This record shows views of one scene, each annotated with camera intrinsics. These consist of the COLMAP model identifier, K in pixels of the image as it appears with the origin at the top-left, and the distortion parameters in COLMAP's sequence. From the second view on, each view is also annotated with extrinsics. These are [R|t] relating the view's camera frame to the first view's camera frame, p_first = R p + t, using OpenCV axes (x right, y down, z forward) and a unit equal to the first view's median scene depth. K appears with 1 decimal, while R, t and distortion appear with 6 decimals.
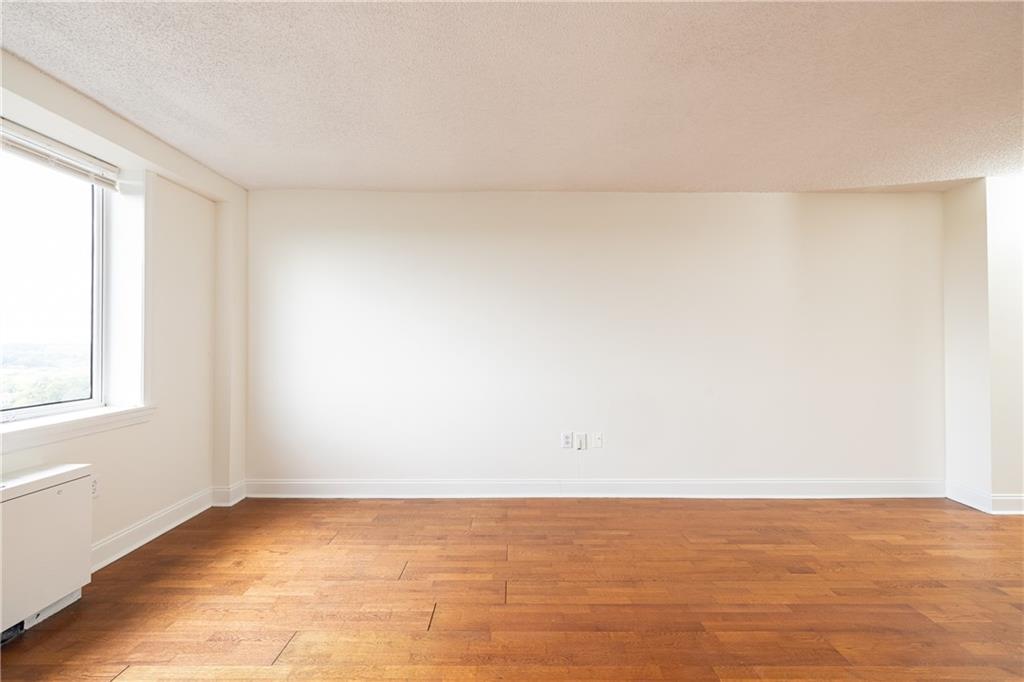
lens RADIAL K [[434.5, 0, 513.7], [0, 434.5, 336.5], [0, 0, 1]] dist [-0.000101, 0.000519]
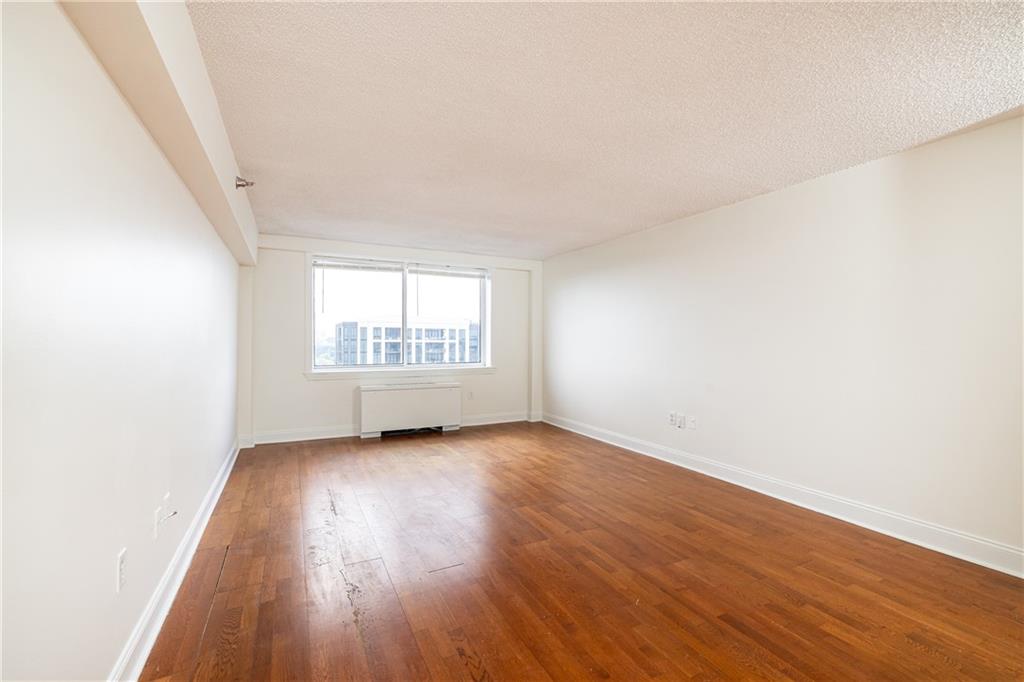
lens RADIAL K [[440.8, 0, 510.7], [0, 440.8, 326.6], [0, 0, 1]] dist [0.000179, 0.000072]
pose [[0.442979, -0.028518, -0.896078, 1.414189], [0.003424, 0.999540, -0.030118, 0.013112], [0.896525, 0.010274, 0.442873, 0.014166]]
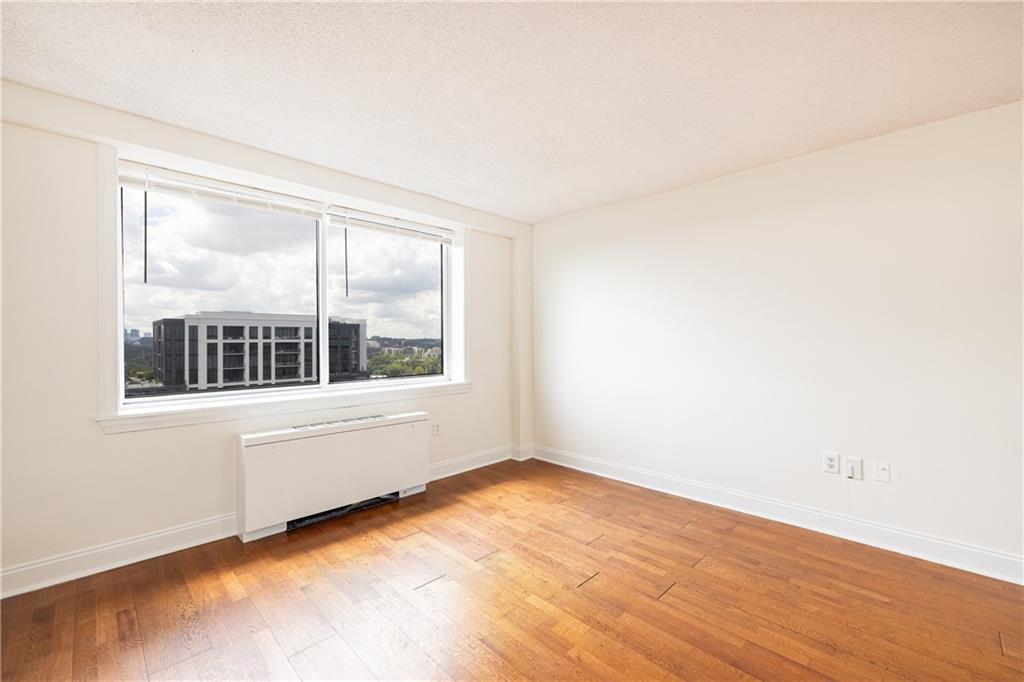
lens RADIAL K [[431.8, 0, 514.0], [0, 431.8, 333.9], [0, 0, 1]] dist [-0.000293, 0.000260]
pose [[0.701544, -0.013842, -0.712492, 0.371660], [0.012932, 0.999894, -0.006692, 0.002077], [0.712509, -0.004520, 0.701649, 0.049809]]
